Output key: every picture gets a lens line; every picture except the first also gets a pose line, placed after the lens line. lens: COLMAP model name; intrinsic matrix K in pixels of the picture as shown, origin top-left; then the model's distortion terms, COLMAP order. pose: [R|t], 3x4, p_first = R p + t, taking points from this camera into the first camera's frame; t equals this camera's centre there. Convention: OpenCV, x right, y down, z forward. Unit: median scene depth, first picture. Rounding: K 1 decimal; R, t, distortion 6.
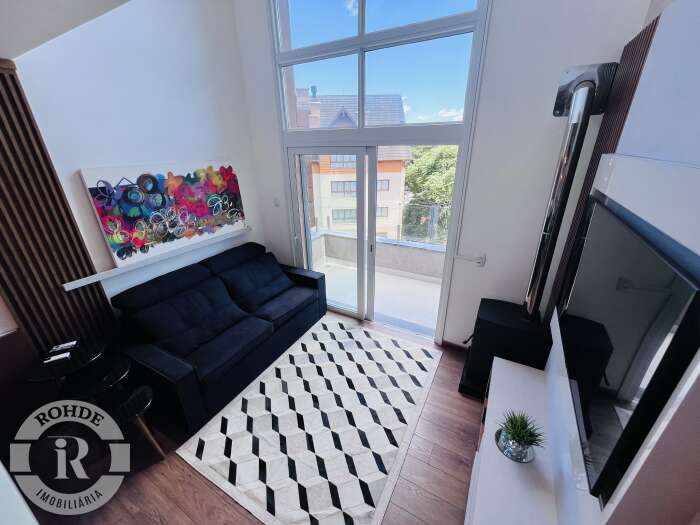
lens RADIAL K [[279.9, 0, 350.0], [0, 279.9, 262.5], [0, 0, 1]] dist [-0.000230, -0.000016]
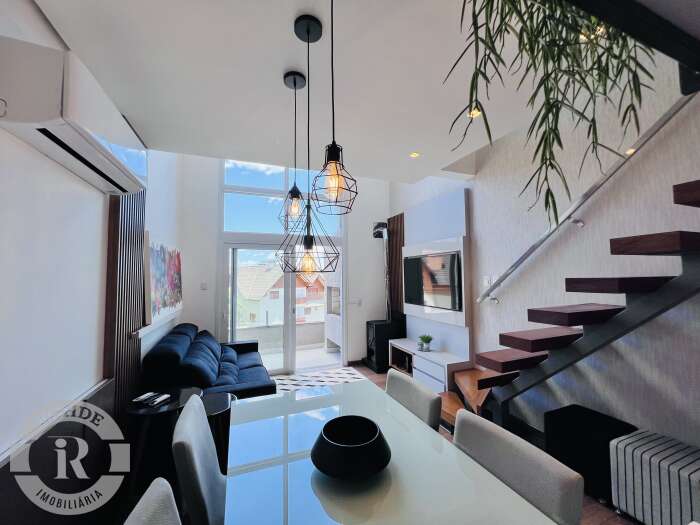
lens RADIAL K [[279.9, 0, 350.0], [0, 279.9, 262.5], [0, 0, 1]] dist [-0.000230, -0.000016]
pose [[0.631192, 0.037781, 0.774706, -0.901305], [0.320609, 0.896780, -0.304950, 0.272326], [-0.706263, 0.440860, 0.553927, -0.107593]]
